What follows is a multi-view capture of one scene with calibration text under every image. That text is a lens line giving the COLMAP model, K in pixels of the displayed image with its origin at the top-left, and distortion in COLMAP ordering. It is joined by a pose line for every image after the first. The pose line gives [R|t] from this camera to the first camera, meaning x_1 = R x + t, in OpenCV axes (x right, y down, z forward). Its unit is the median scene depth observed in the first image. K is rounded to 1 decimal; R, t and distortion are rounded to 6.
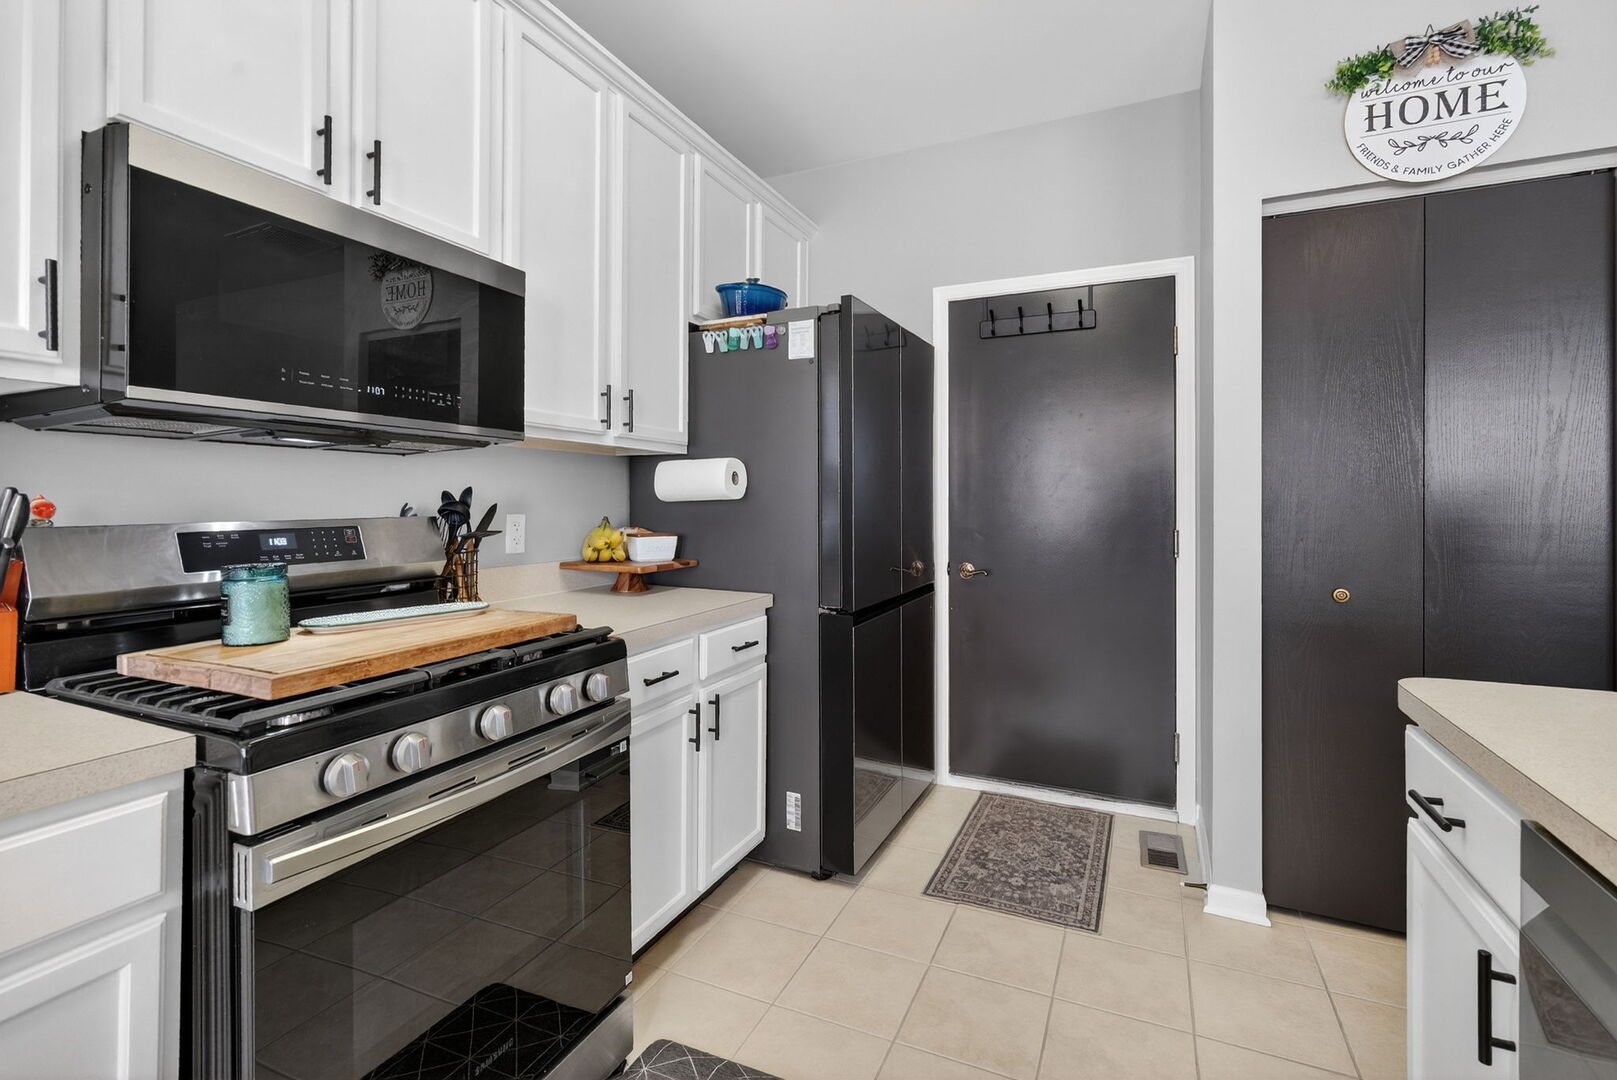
lens RADIAL K [[736.2, 0, 803.7], [0, 736.2, 503.3], [0, 0, 1]] dist [0.000297, 0.000158]
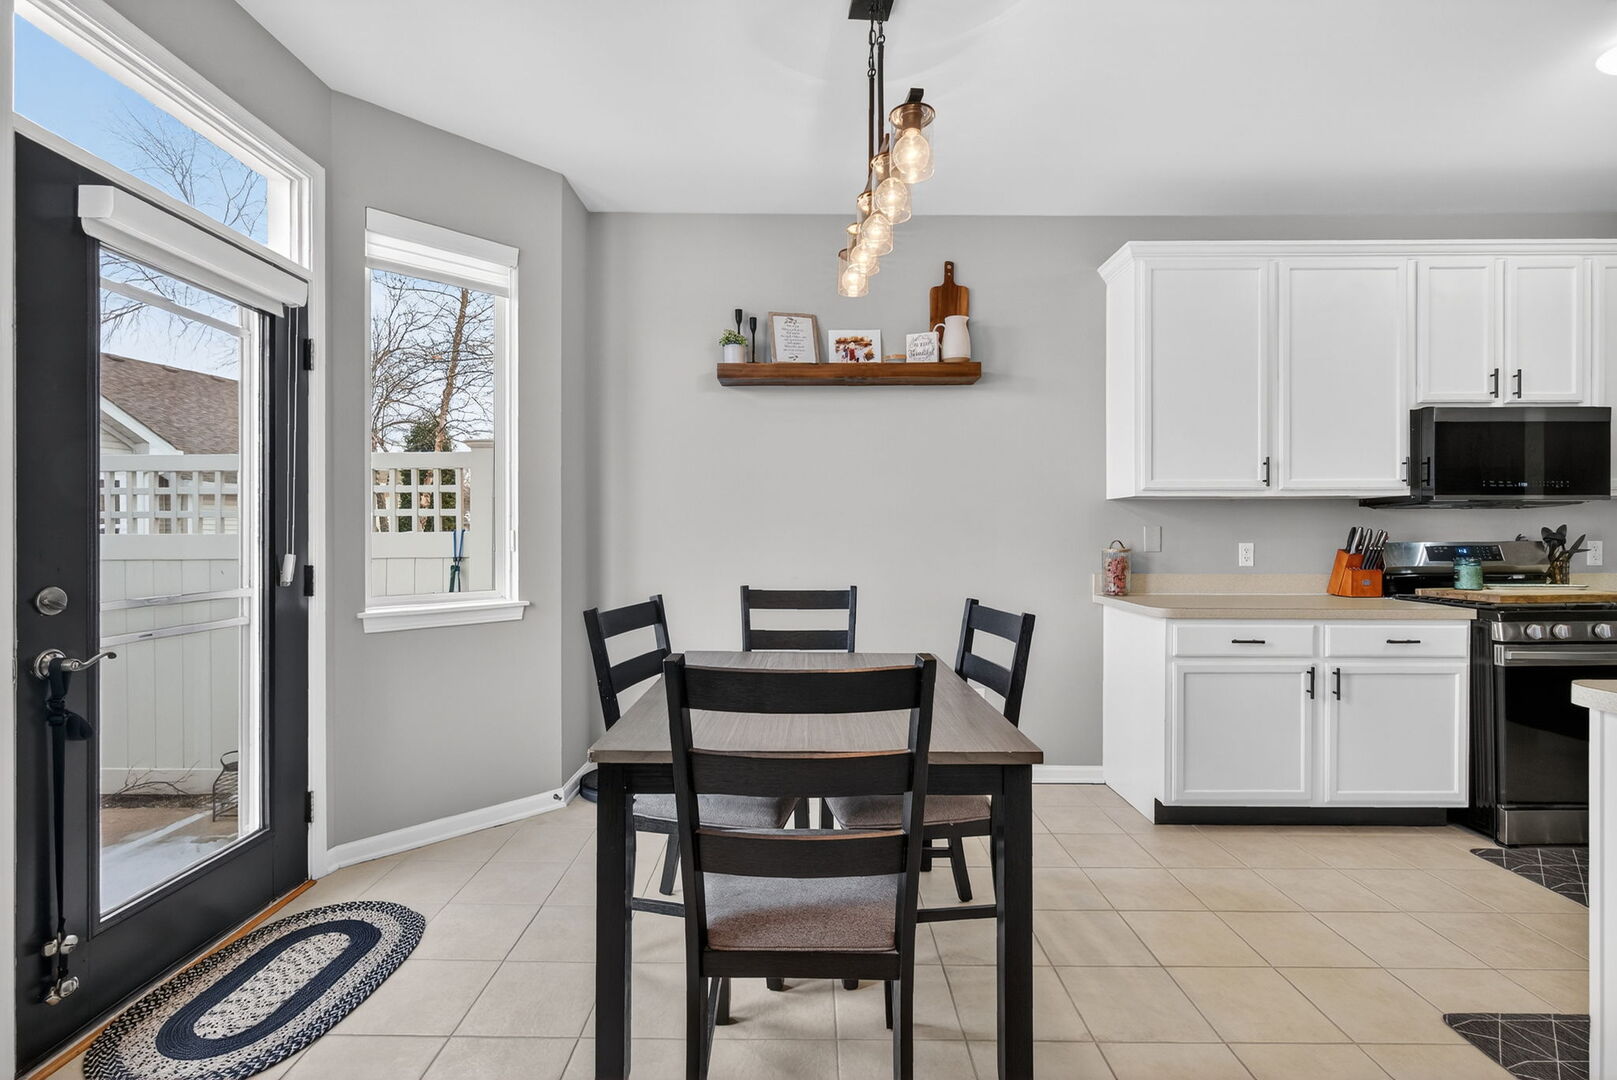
lens RADIAL K [[728.3, 0, 808.5], [0, 728.3, 540.0], [0, 0, 1]] dist [0.002480, 0.000764]
pose [[0.414190, -0.003582, -0.910183, 0.551923], [0.004791, 0.999987, -0.001755, 0.011678], [0.910178, -0.003634, 0.414202, -1.933341]]
